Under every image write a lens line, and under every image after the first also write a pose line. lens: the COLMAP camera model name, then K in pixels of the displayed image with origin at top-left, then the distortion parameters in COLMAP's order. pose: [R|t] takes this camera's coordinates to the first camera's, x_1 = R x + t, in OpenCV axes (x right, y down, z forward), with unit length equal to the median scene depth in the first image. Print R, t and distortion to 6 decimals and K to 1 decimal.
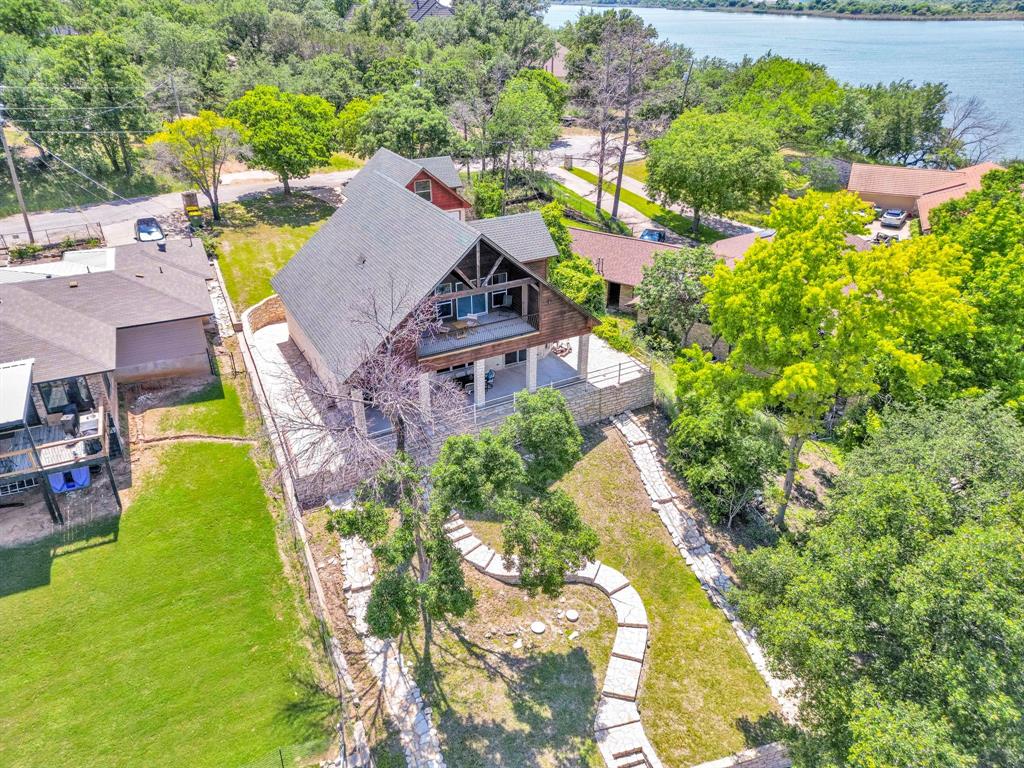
lens RADIAL K [[726.9, 0, 518.8], [0, 726.9, 377.4], [0, 0, 1]] dist [0.039456, -0.031845]
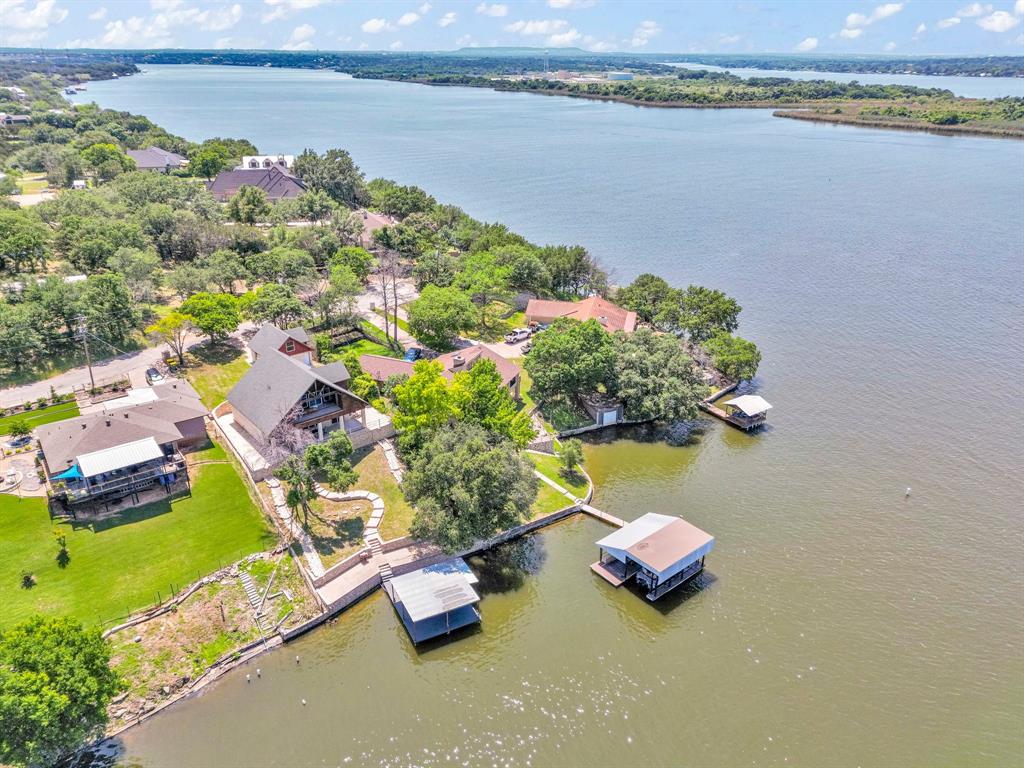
lens RADIAL K [[726.9, 0, 530.2], [0, 726.9, 372.3], [0, 0, 1]] dist [0.039456, -0.031845]
pose [[0.977649, -0.075194, 0.196338, 0.172303], [0.090276, 0.993522, -0.069019, 0.041268], [-0.189876, 0.085201, 0.978104, -1.608184]]
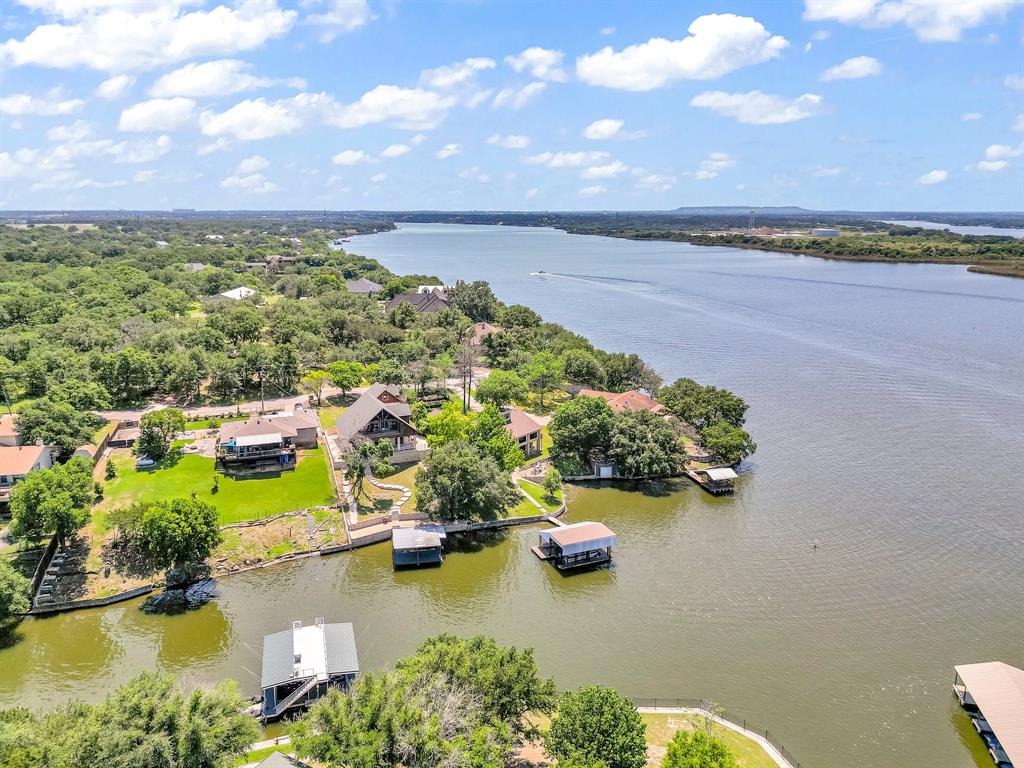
lens RADIAL K [[726.9, 0, 536.5], [0, 726.9, 368.3], [0, 0, 1]] dist [0.039456, -0.031845]
pose [[0.997844, 0.021735, -0.061923, 0.937383], [-0.037860, 0.961370, -0.272645, 0.601965], [0.053605, 0.274401, 0.960120, -2.648245]]
